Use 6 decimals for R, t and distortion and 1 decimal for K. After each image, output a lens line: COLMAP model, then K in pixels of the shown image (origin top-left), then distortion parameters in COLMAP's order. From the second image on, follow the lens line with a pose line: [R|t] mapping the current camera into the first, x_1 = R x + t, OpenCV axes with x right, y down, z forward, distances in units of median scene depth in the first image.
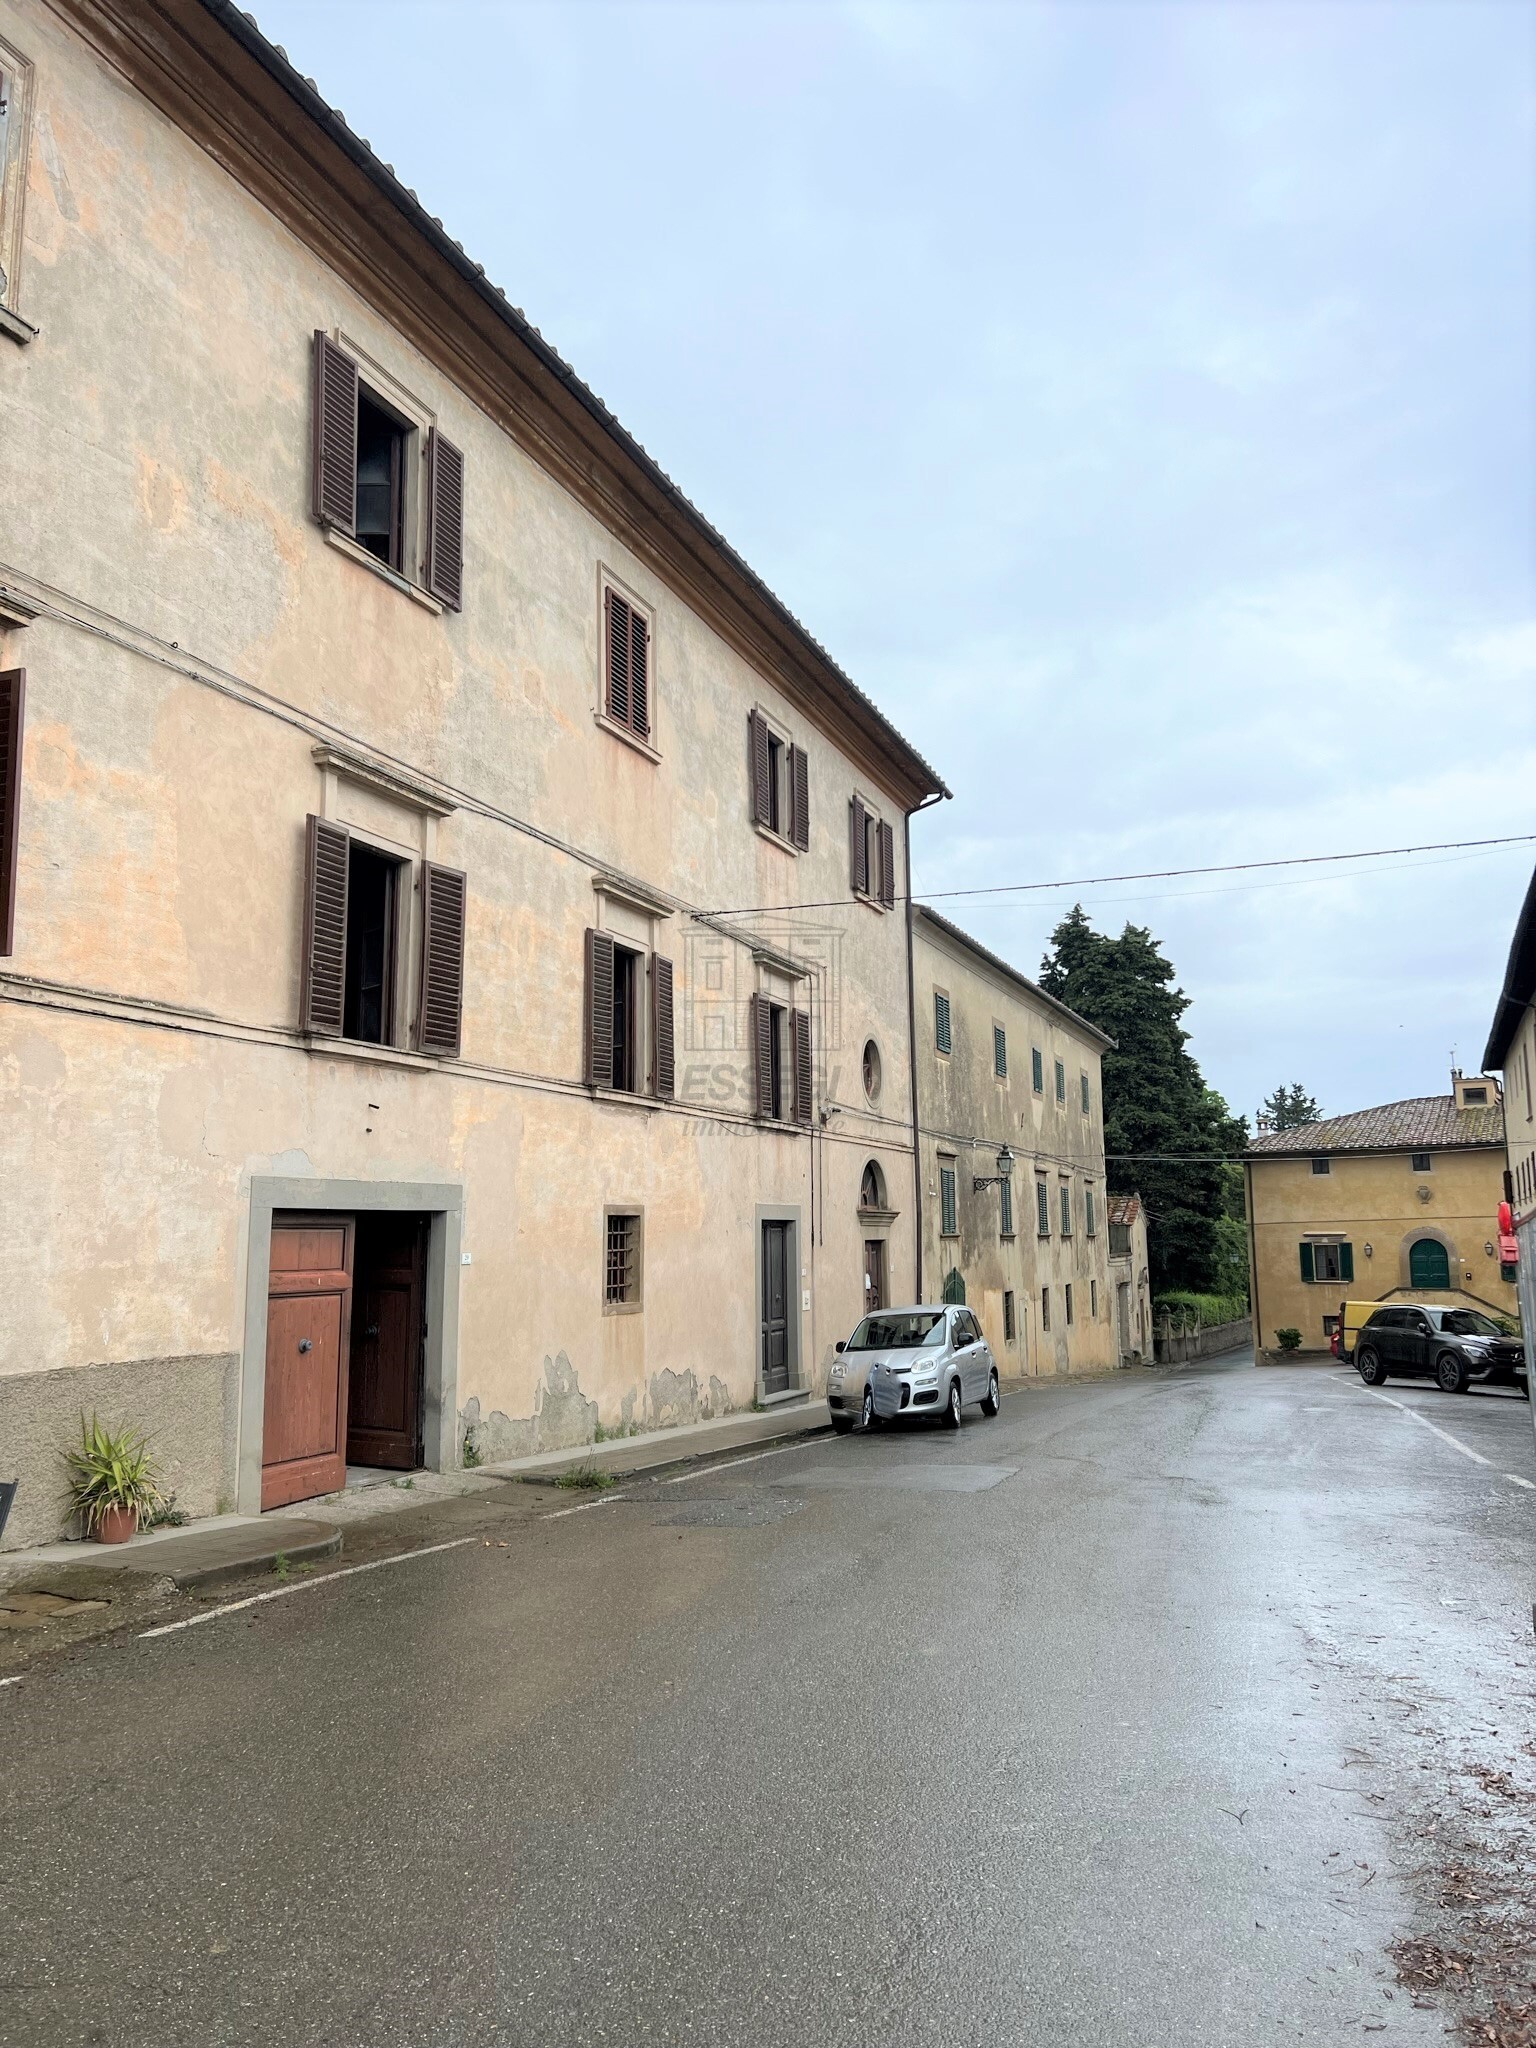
lens RADIAL K [[1531.9, 0, 750.2], [0, 1531.9, 1033.6], [0, 0, 1]] dist [0.064991, -0.077010]
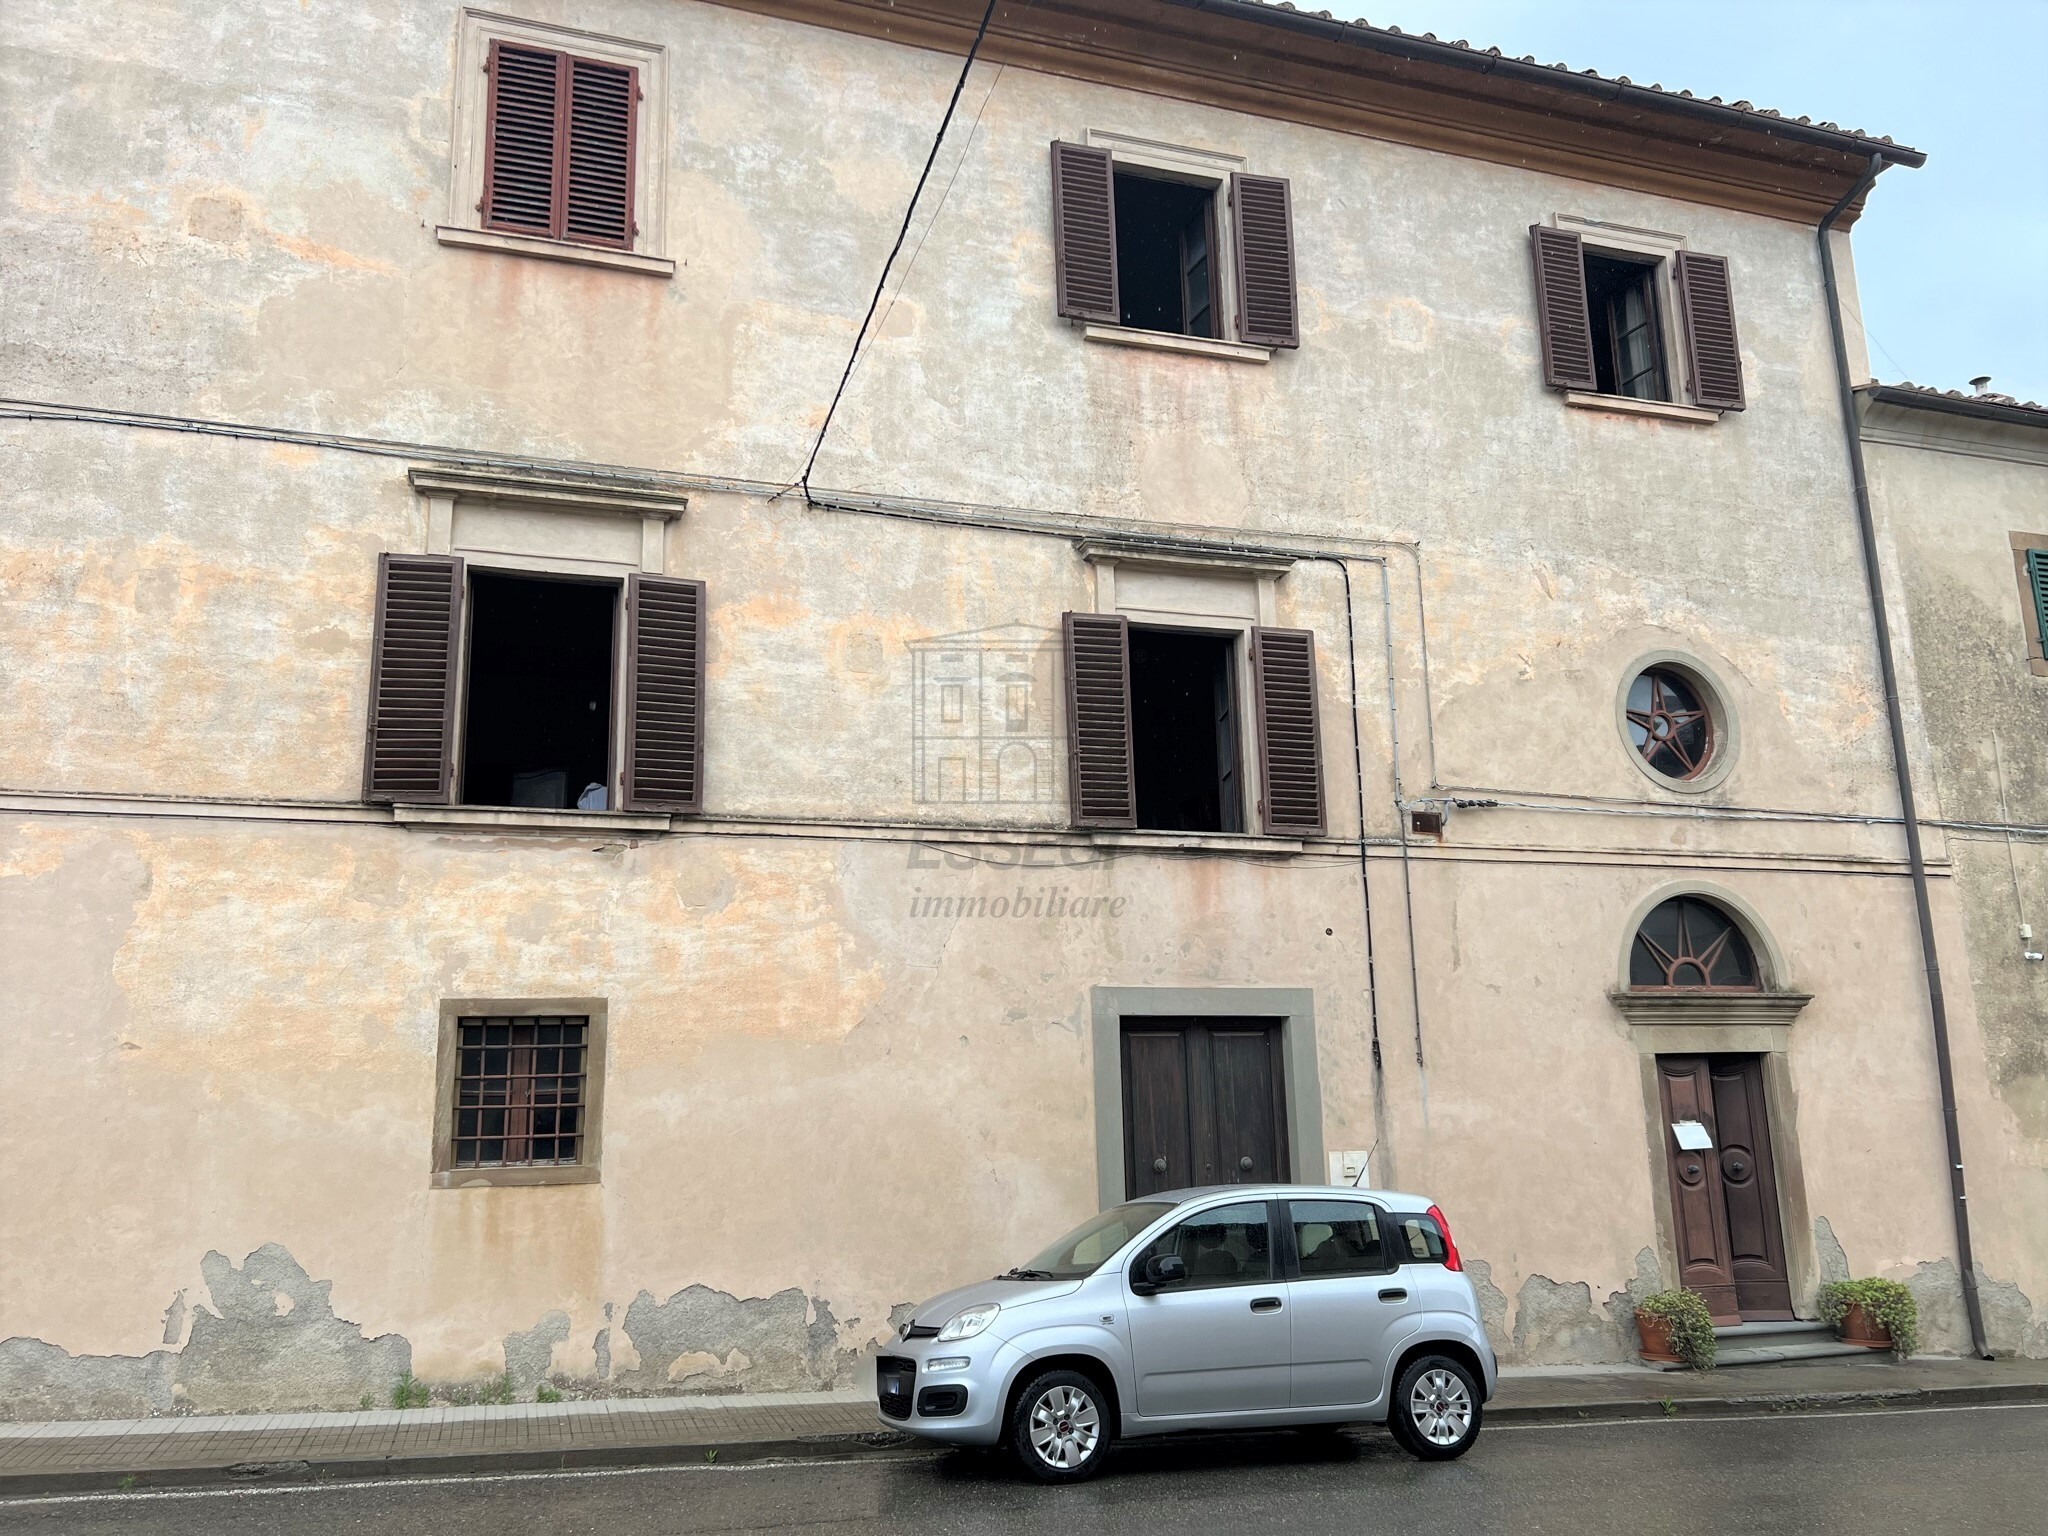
lens RADIAL K [[1051.5, 0, 1025.0], [0, 1051.5, 888.6], [0, 0, 1]] dist [0.031995, -0.016158]
pose [[0.560468, -0.114800, -0.820181, 0.231582], [0.109963, 0.991893, -0.063691, 0.074492], [0.820843, -0.054493, 0.568548, 0.590471]]
